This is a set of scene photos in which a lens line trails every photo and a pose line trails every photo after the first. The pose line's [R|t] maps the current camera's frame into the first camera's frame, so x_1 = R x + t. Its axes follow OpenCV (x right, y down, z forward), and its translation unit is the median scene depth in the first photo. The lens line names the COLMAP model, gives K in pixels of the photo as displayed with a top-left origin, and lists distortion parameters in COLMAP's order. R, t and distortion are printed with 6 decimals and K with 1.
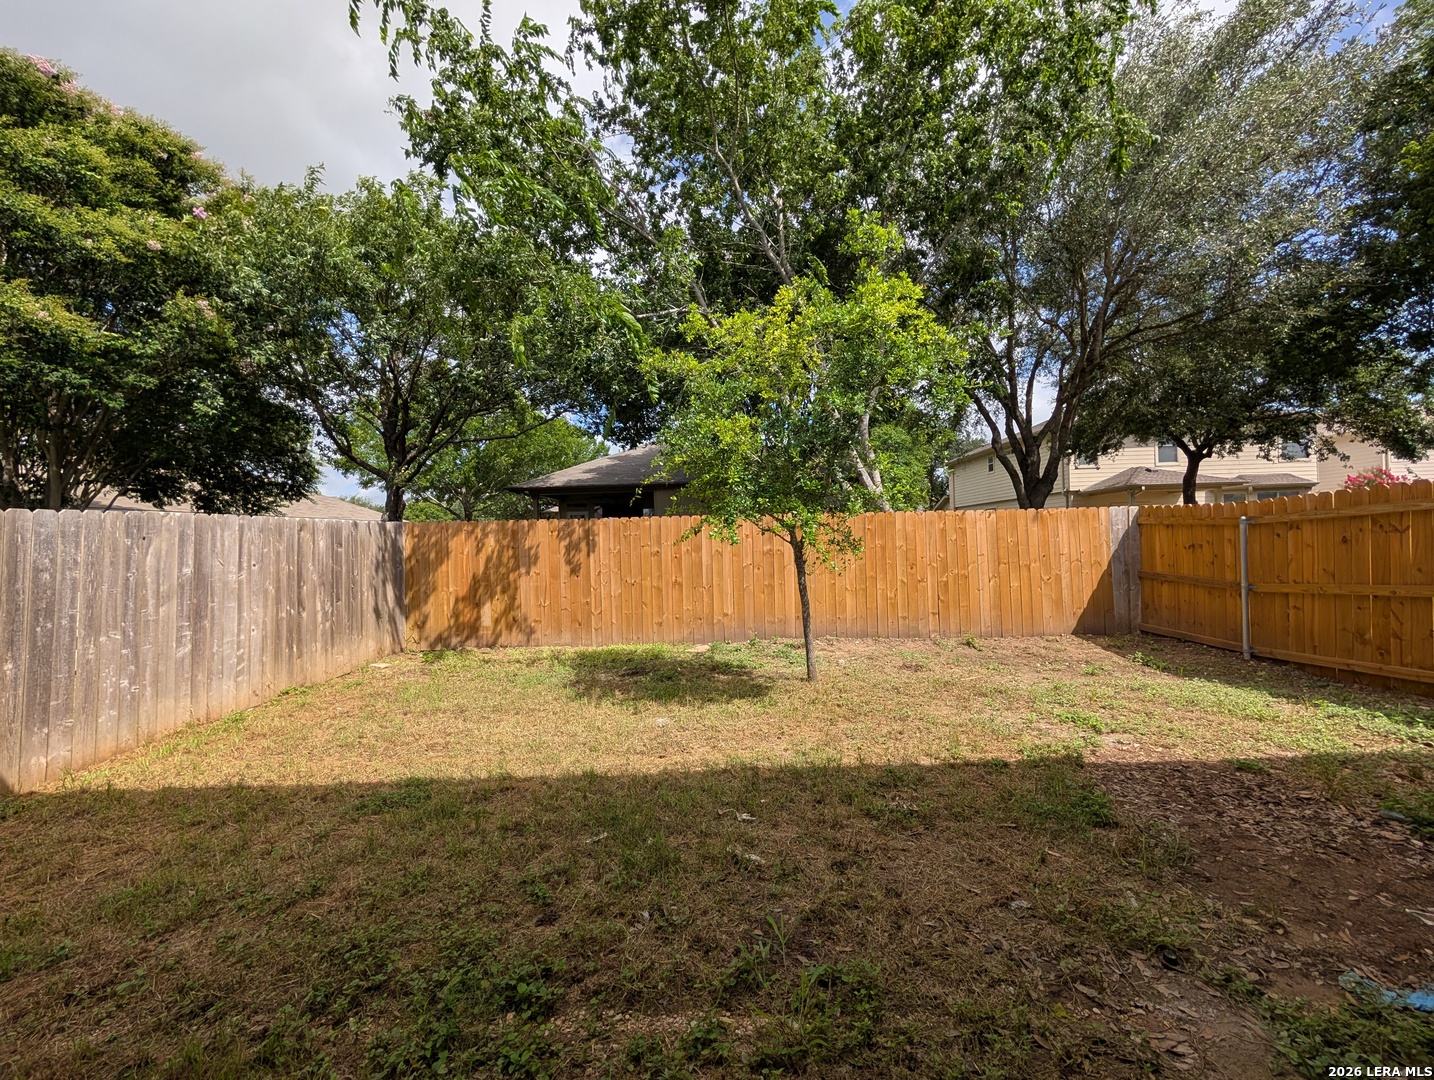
lens RADIAL K [[544.8, 0, 714.6], [0, 544.8, 543.8], [0, 0, 1]] dist [0.000611, -0.000045]
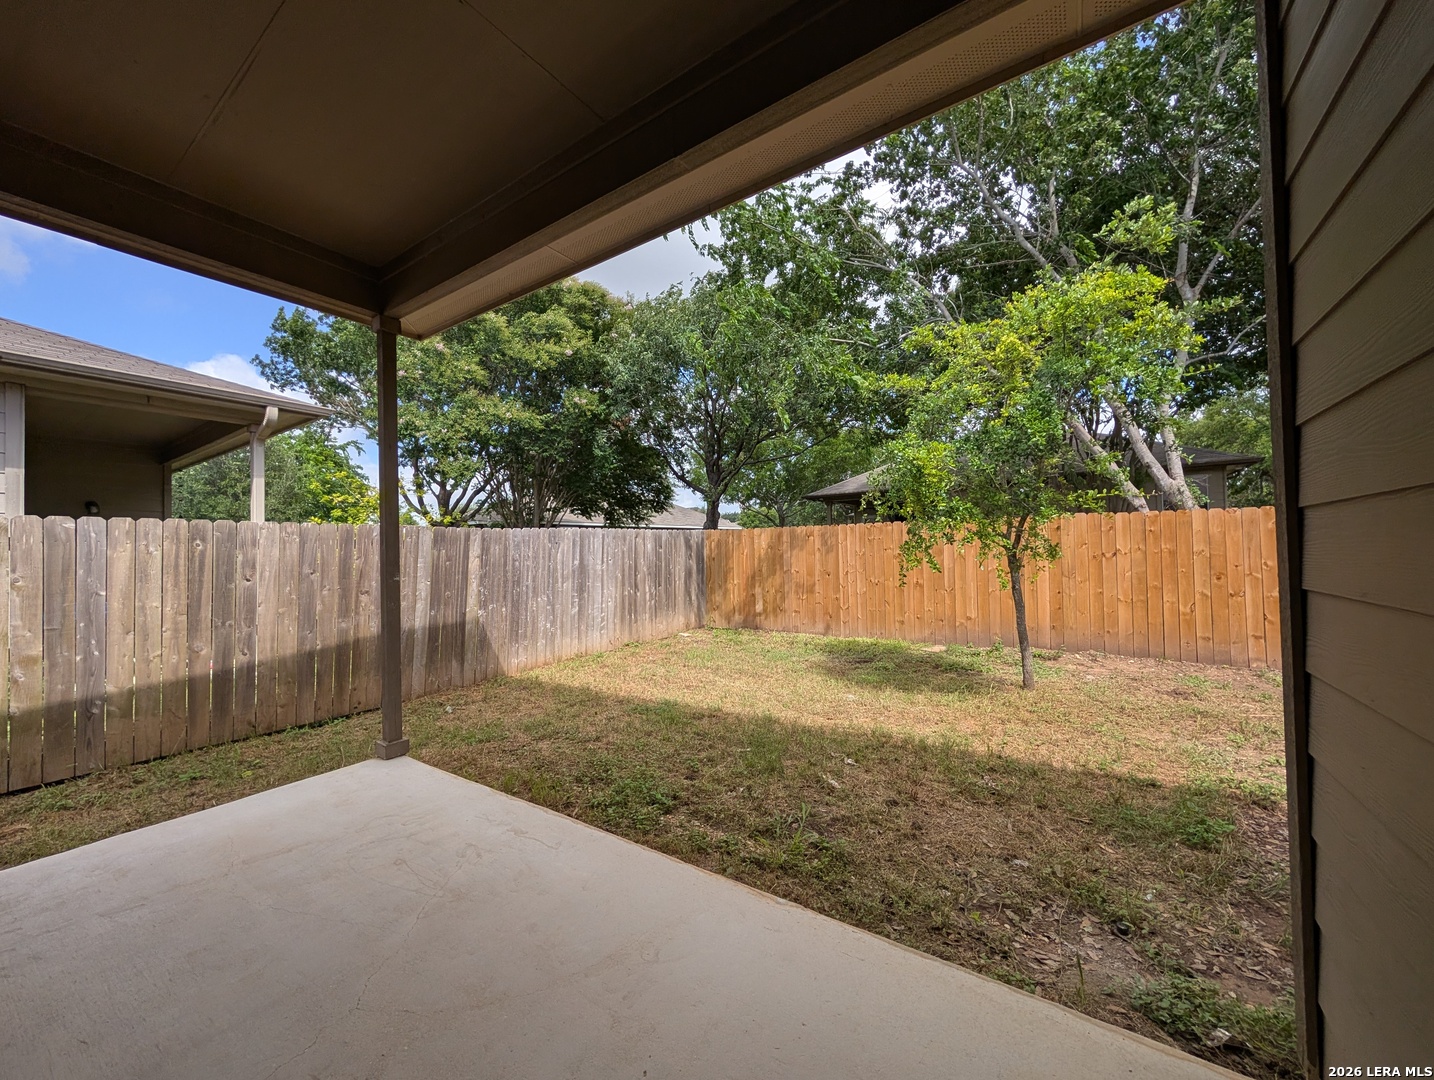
lens RADIAL K [[544.8, 0, 715.2], [0, 544.8, 537.7], [0, 0, 1]] dist [0.000611, -0.000045]
pose [[0.833954, -0.004308, -0.551817, 0.270786], [-0.002790, 0.999924, -0.012023, -0.006579], [0.551827, 0.011566, 0.833878, -0.138271]]
